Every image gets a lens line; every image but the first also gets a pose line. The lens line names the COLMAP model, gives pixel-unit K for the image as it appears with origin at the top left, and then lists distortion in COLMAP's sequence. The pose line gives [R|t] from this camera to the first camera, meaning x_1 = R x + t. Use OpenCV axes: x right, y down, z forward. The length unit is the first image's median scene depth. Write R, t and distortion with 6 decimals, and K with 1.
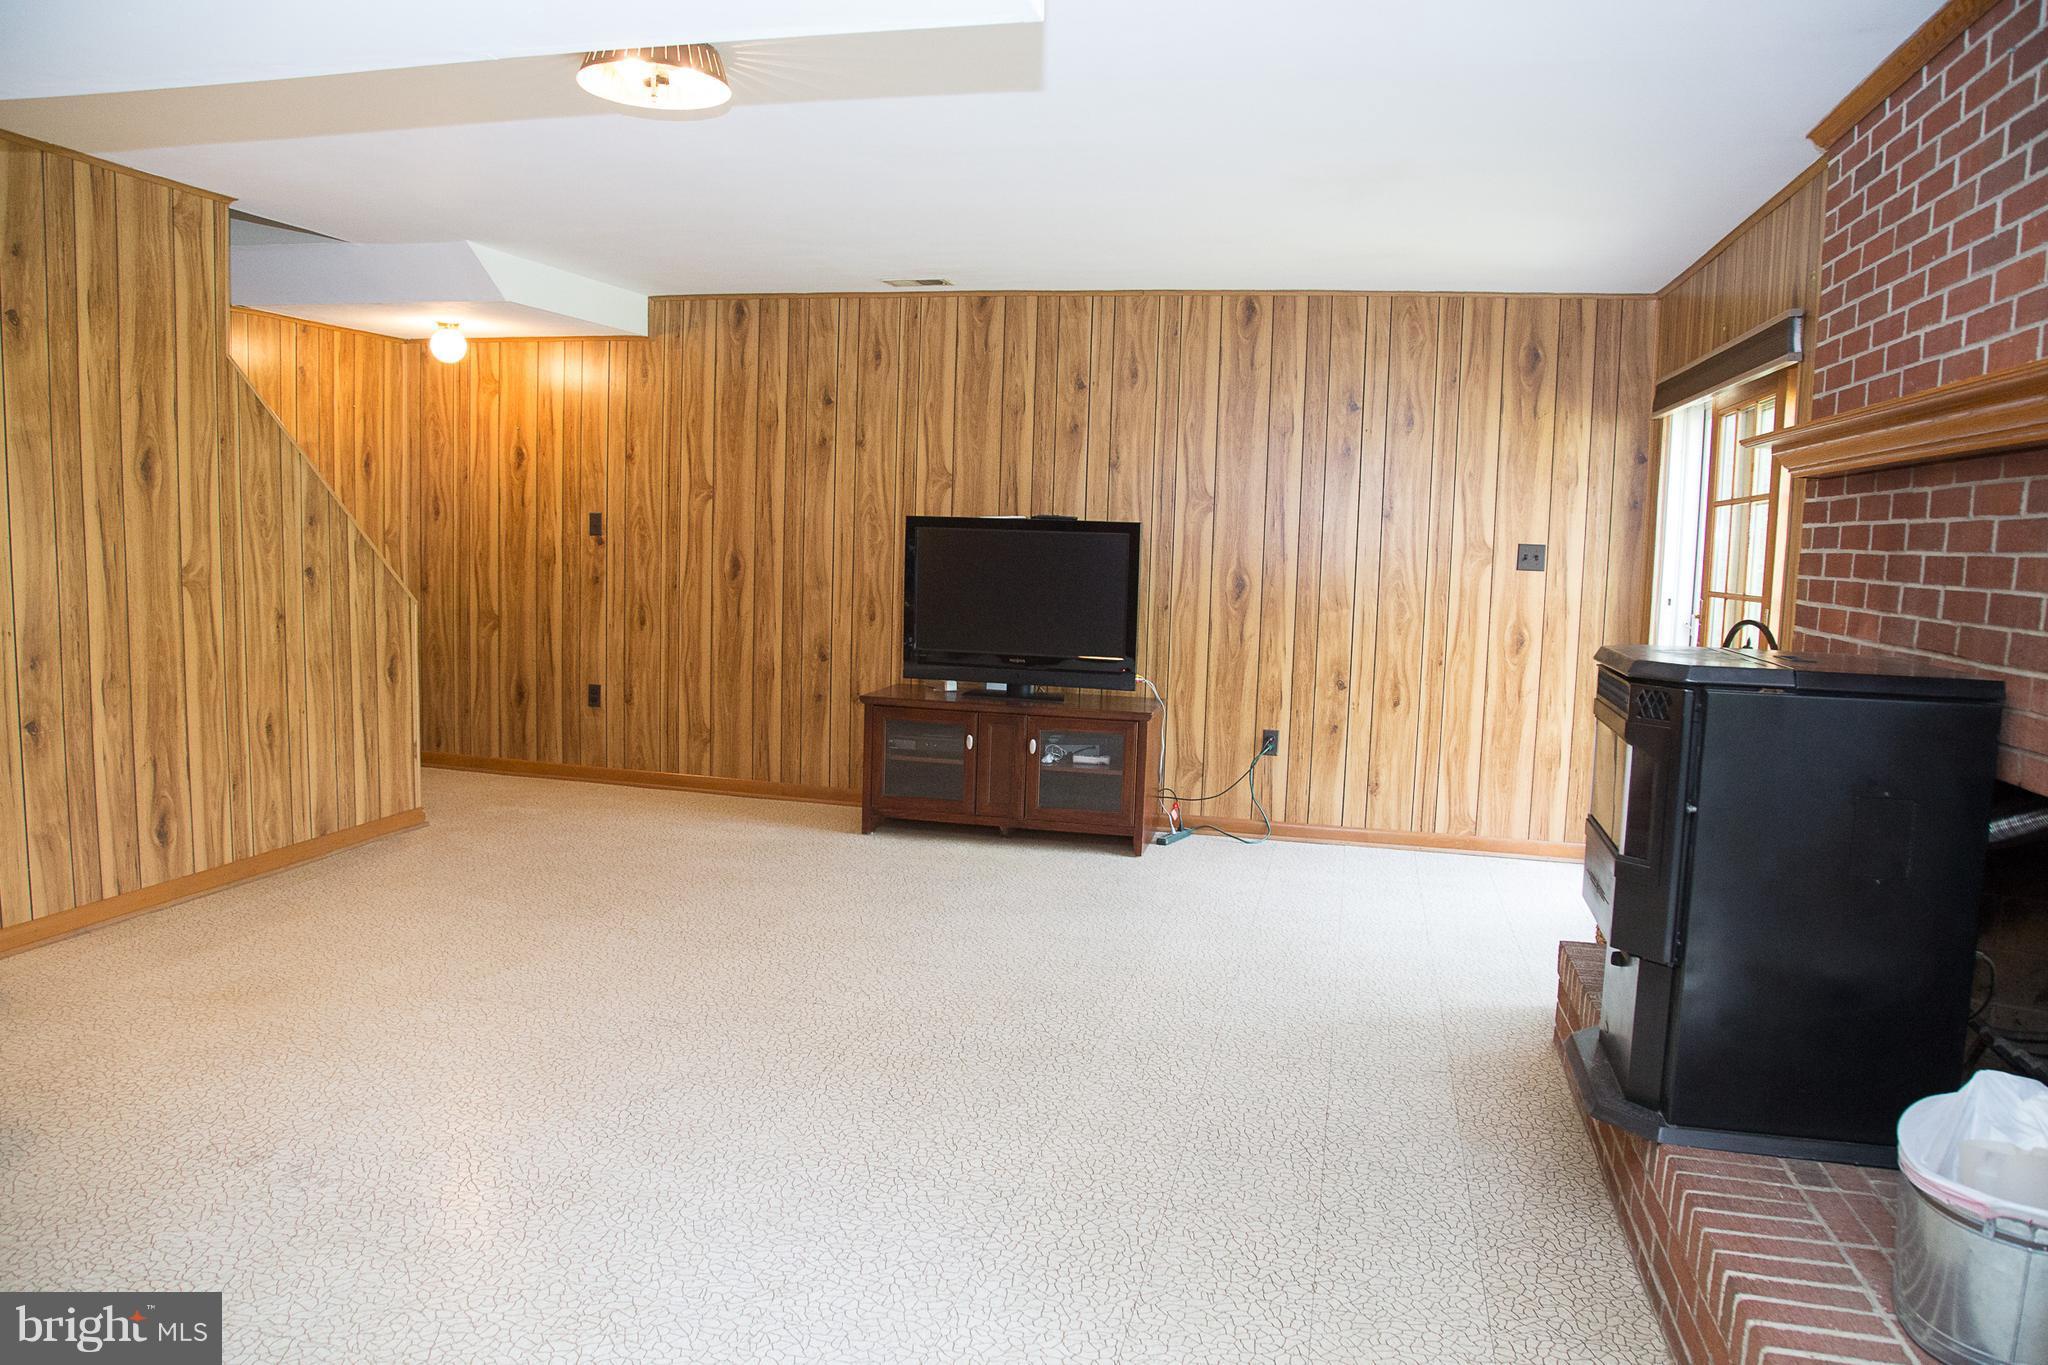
lens RADIAL K [[1404.2, 0, 1017.7], [0, 1404.2, 682.9], [0, 0, 1]] dist [-0.117419, 0.059795]
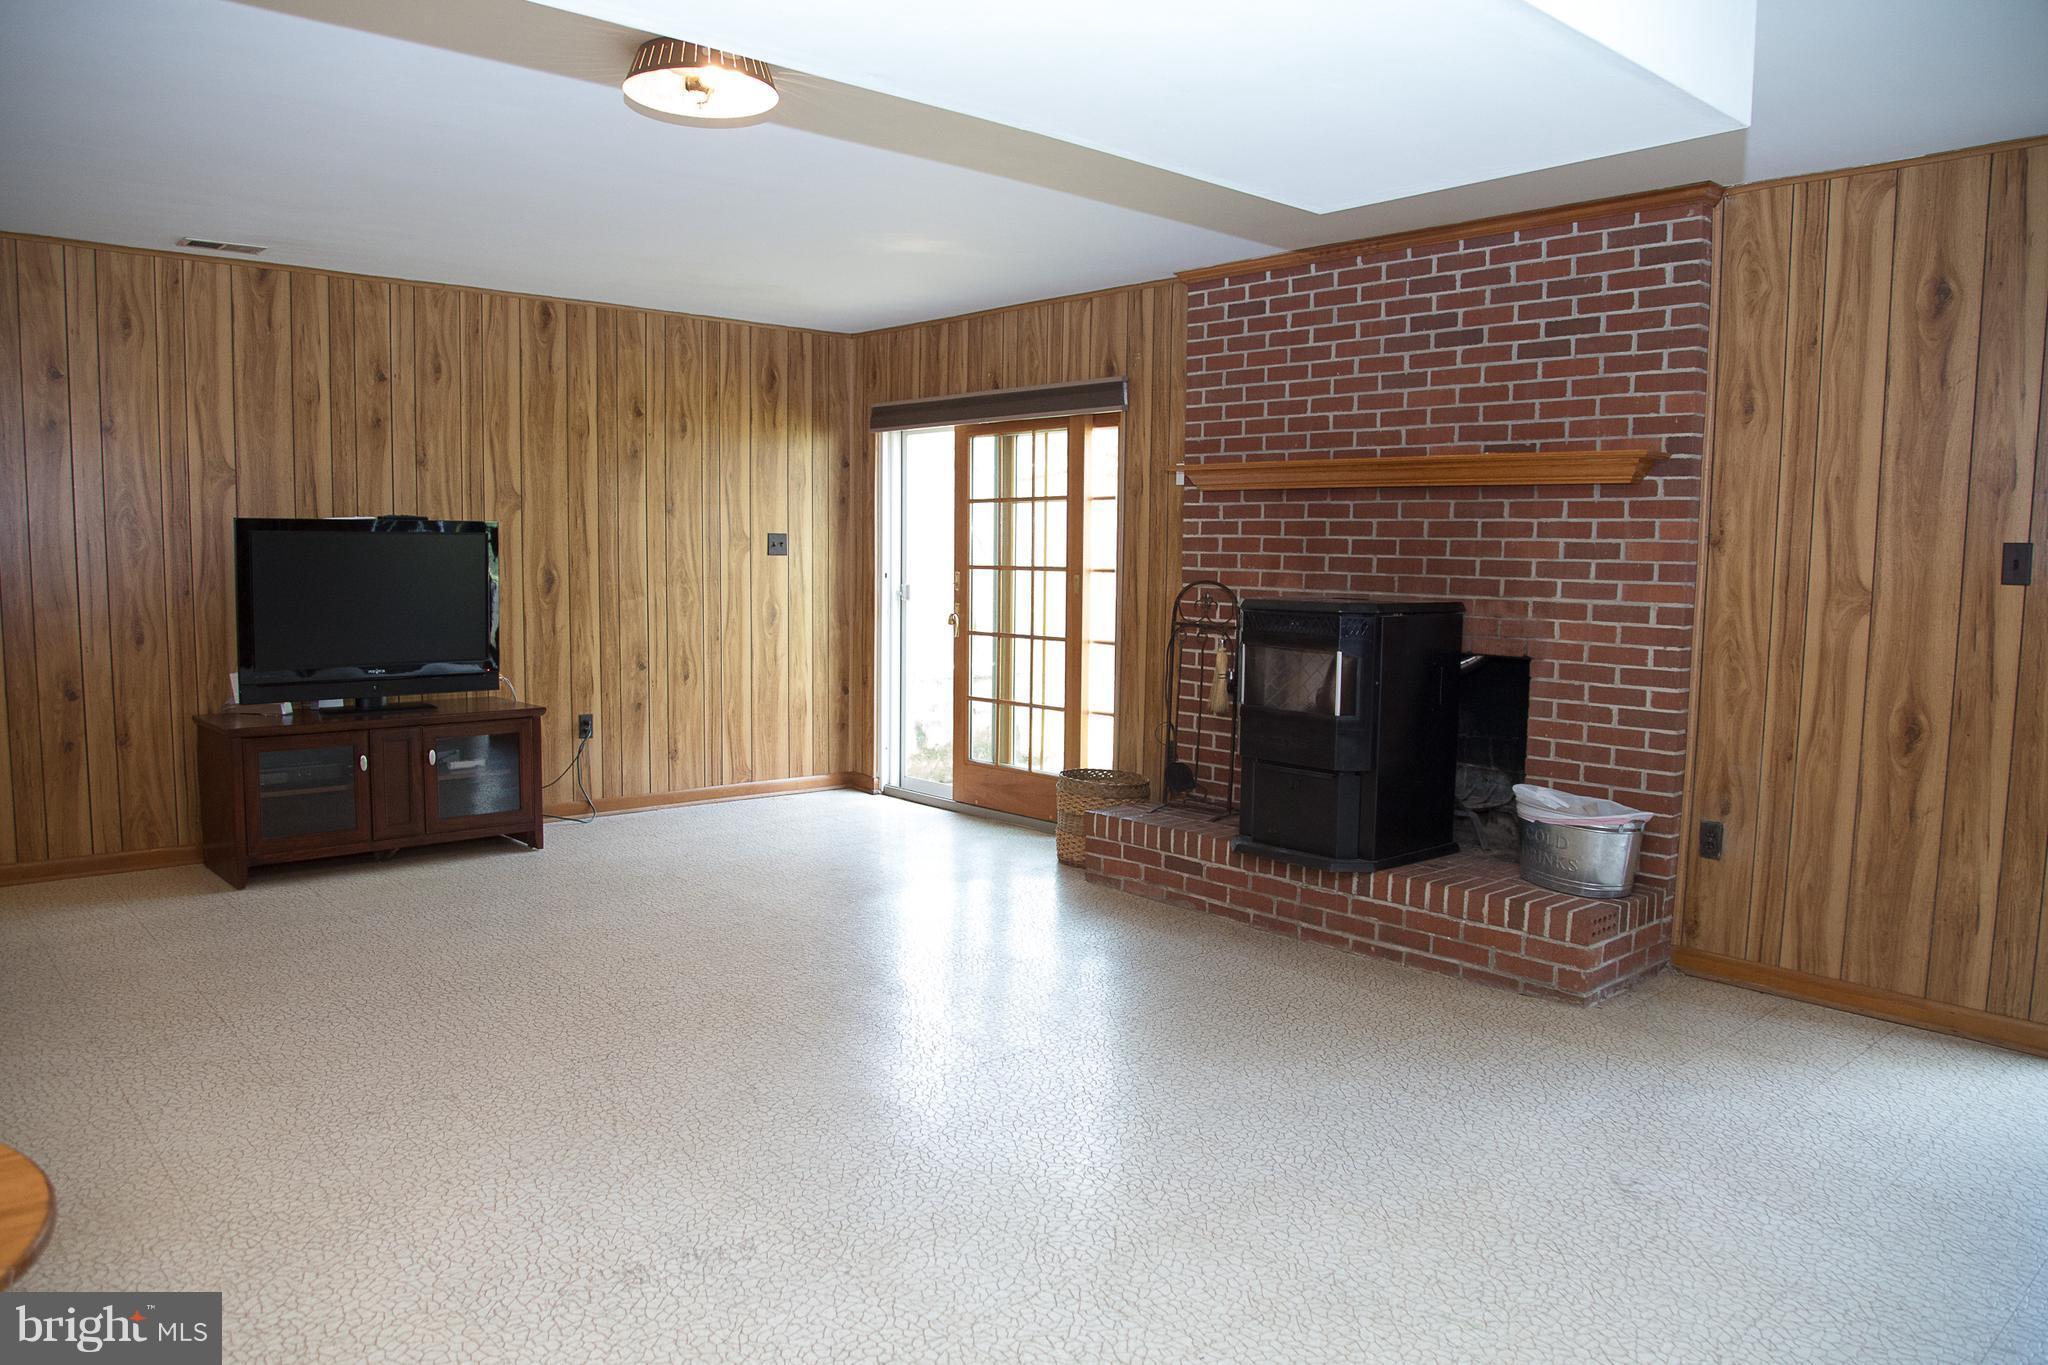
lens RADIAL K [[1404.2, 0, 1017.7], [0, 1404.2, 682.9], [0, 0, 1]] dist [-0.117419, 0.059795]
pose [[0.569645, -0.103175, 0.815389, -0.494894], [0.088652, 0.994014, 0.063844, -0.028705], [-0.817096, 0.035918, 0.575382, 0.125247]]
